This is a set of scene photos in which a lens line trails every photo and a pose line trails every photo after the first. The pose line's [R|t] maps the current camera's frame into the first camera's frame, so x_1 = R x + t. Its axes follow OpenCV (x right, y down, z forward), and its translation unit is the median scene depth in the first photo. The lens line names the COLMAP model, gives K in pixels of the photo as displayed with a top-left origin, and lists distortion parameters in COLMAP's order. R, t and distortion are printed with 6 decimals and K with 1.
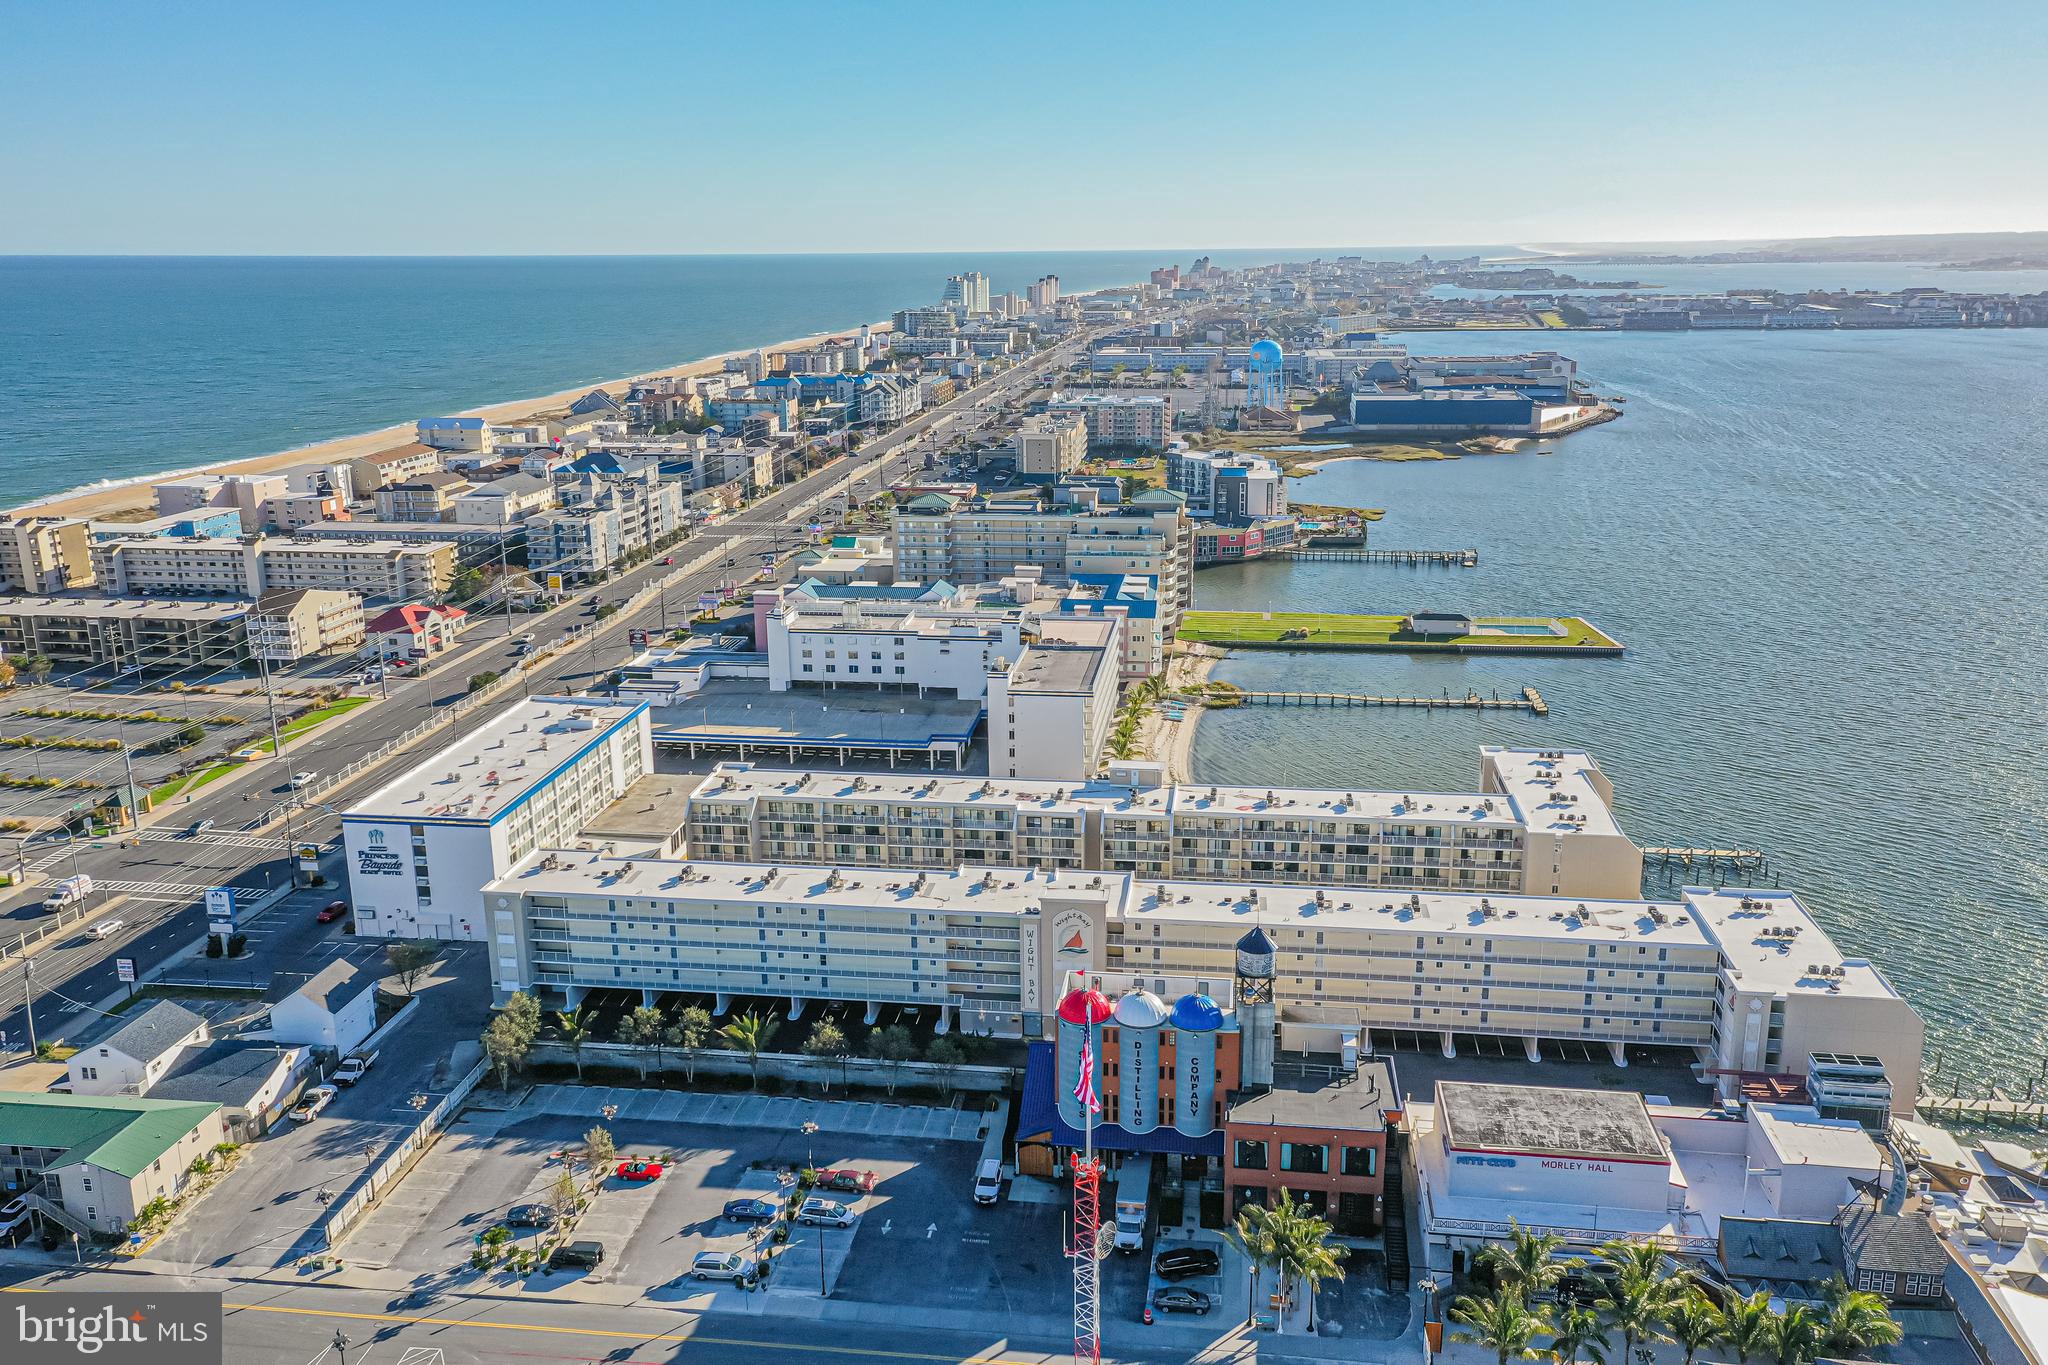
lens RADIAL K [[1635.9, 0, 1010.0], [0, 1635.9, 687.5], [0, 0, 1]] dist [0.034380, 0.009948]
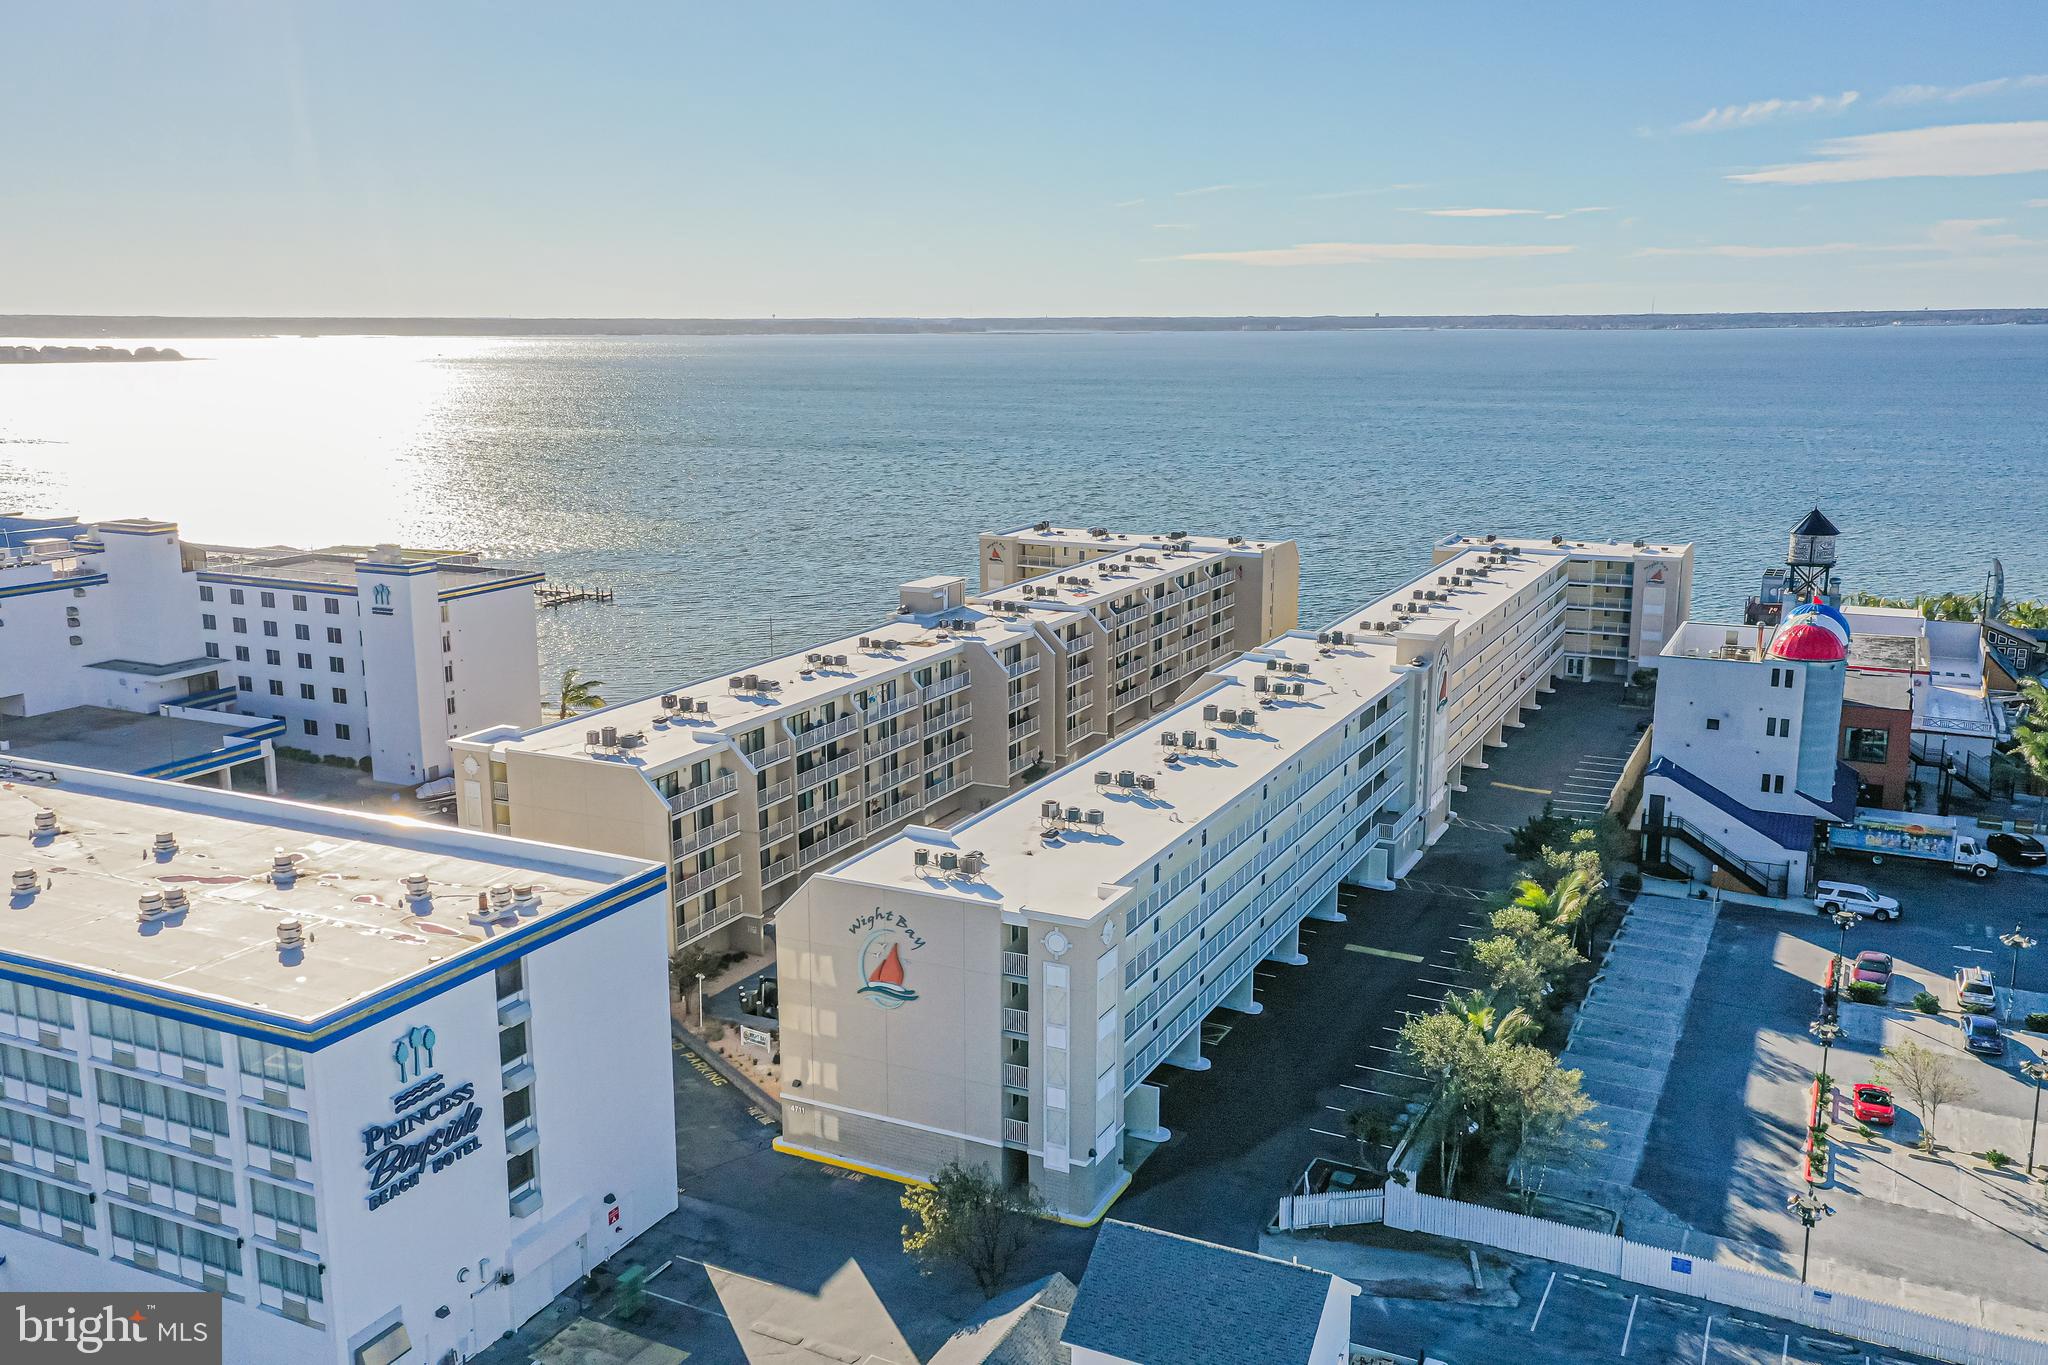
lens RADIAL K [[1741.2, 0, 1024.0], [0, 1741.2, 682.5], [0, 0, 1]] dist [0.017364, 0.061378]
pose [[0.310275, -0.184619, 0.932548, -0.627372], [0.247364, 0.962849, 0.108316, 0.020244], [-0.917900, 0.197071, 0.344417, 0.776557]]
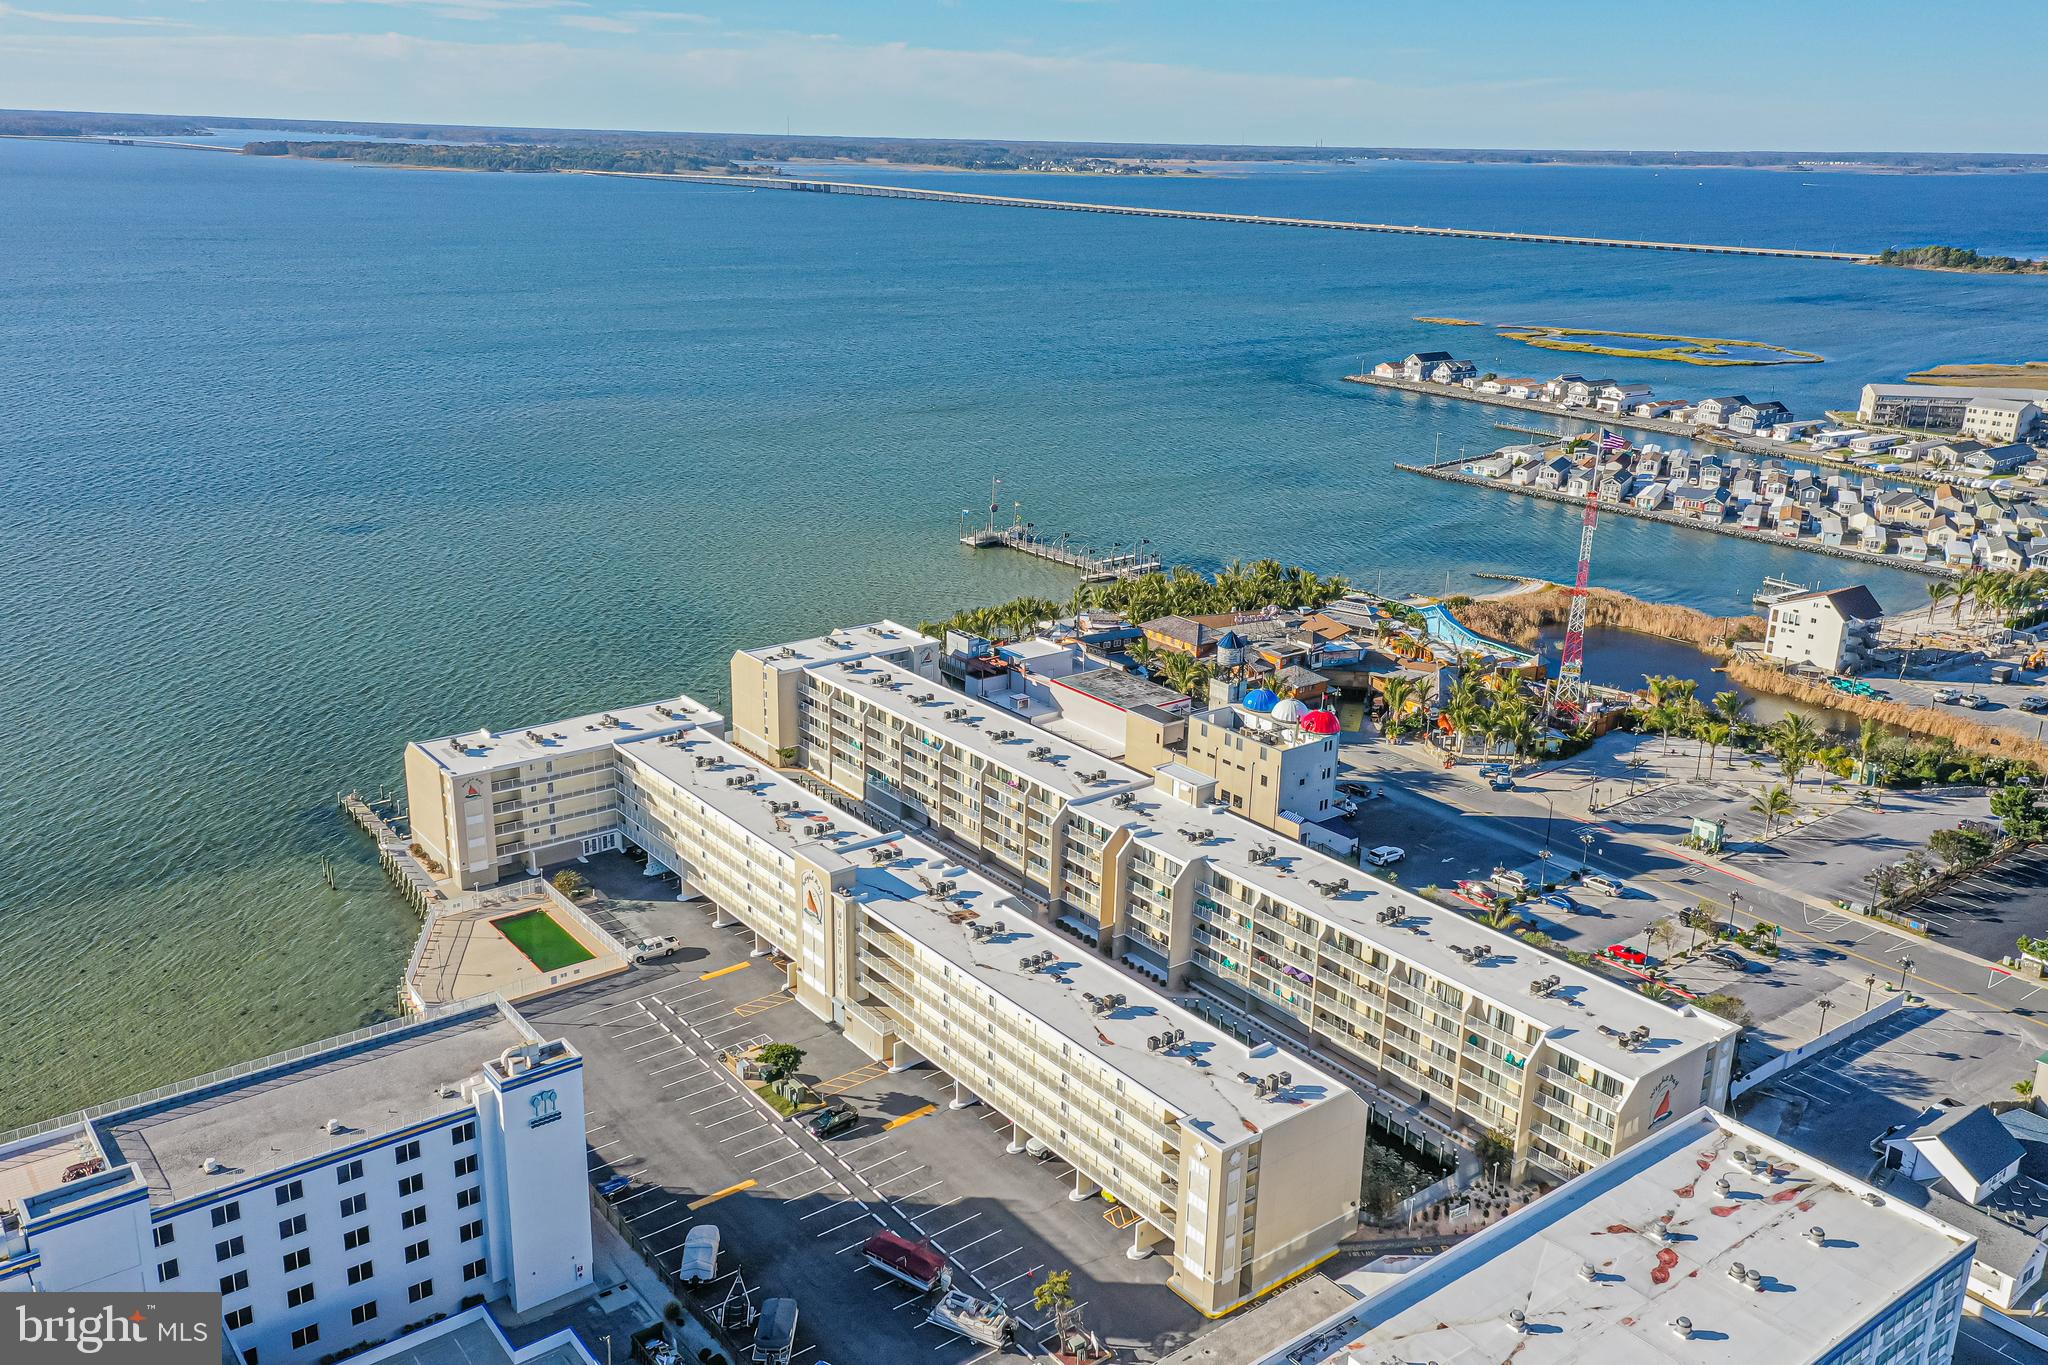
lens RADIAL K [[1697.8, 0, 1024.0], [0, 1697.8, 682.5], [0, 0, 1]] dist [0.004029, 0.083869]
pose [[-0.718818, -0.216053, 0.660774, -0.512084], [0.169495, 0.867335, 0.467976, -0.391375], [-0.674220, 0.448387, -0.586836, 1.448310]]
